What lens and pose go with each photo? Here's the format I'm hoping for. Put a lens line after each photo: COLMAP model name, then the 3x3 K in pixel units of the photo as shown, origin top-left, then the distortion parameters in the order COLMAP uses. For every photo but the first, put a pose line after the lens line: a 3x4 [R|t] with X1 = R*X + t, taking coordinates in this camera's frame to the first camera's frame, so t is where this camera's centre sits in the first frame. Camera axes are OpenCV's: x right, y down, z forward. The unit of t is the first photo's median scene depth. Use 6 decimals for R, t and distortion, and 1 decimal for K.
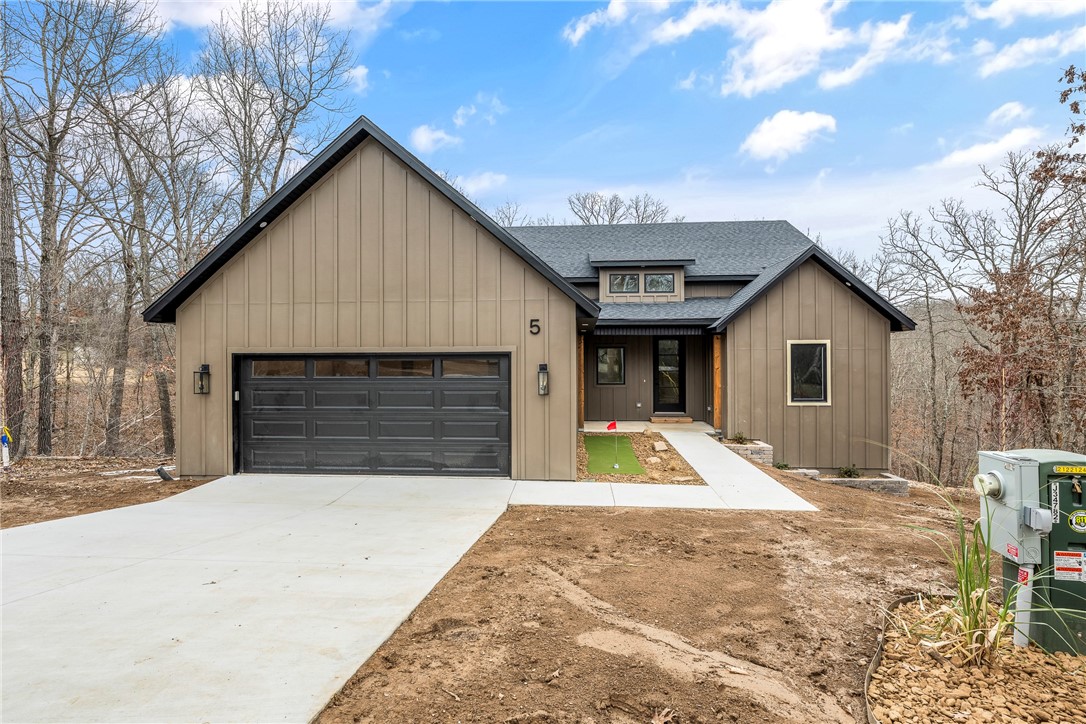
lens RADIAL K [[496.2, 0, 544.8], [0, 496.2, 369.6], [0, 0, 1]] dist [-0.003584, 0.000392]
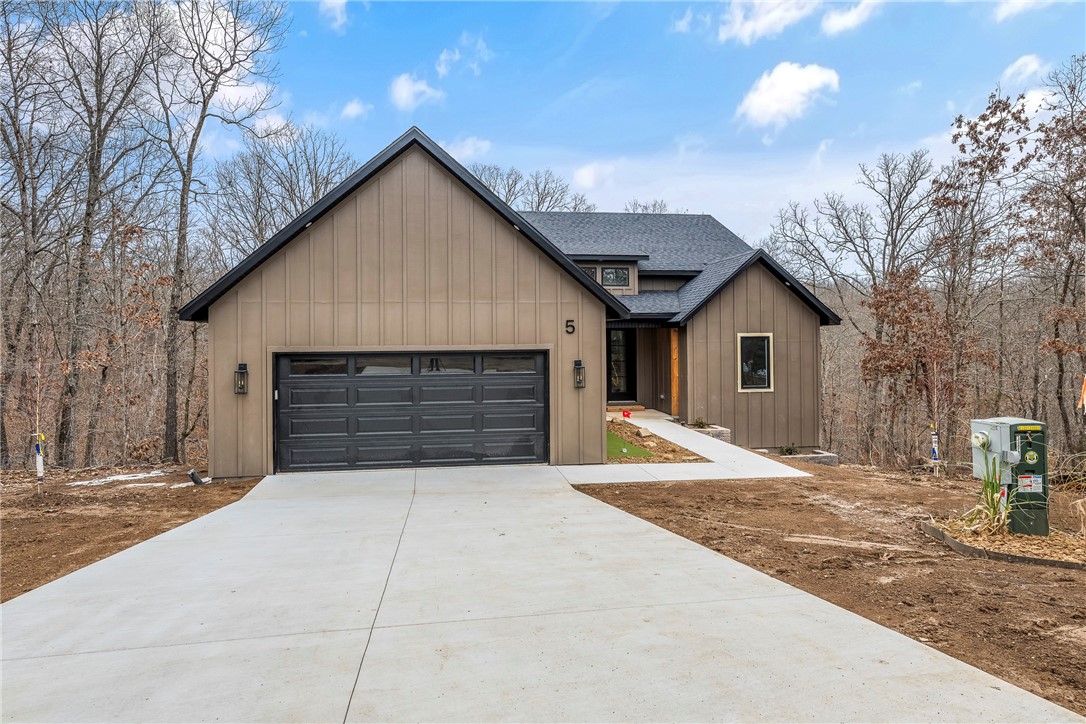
lens RADIAL K [[543.7, 0, 541.2], [0, 543.7, 354.3], [0, 0, 1]] dist [0.013182, 0.000265]
pose [[0.979439, -0.006985, 0.201622, -0.310786], [0.007768, 0.999965, -0.003093, -0.020281], [-0.201593, 0.004595, 0.979459, -0.172236]]
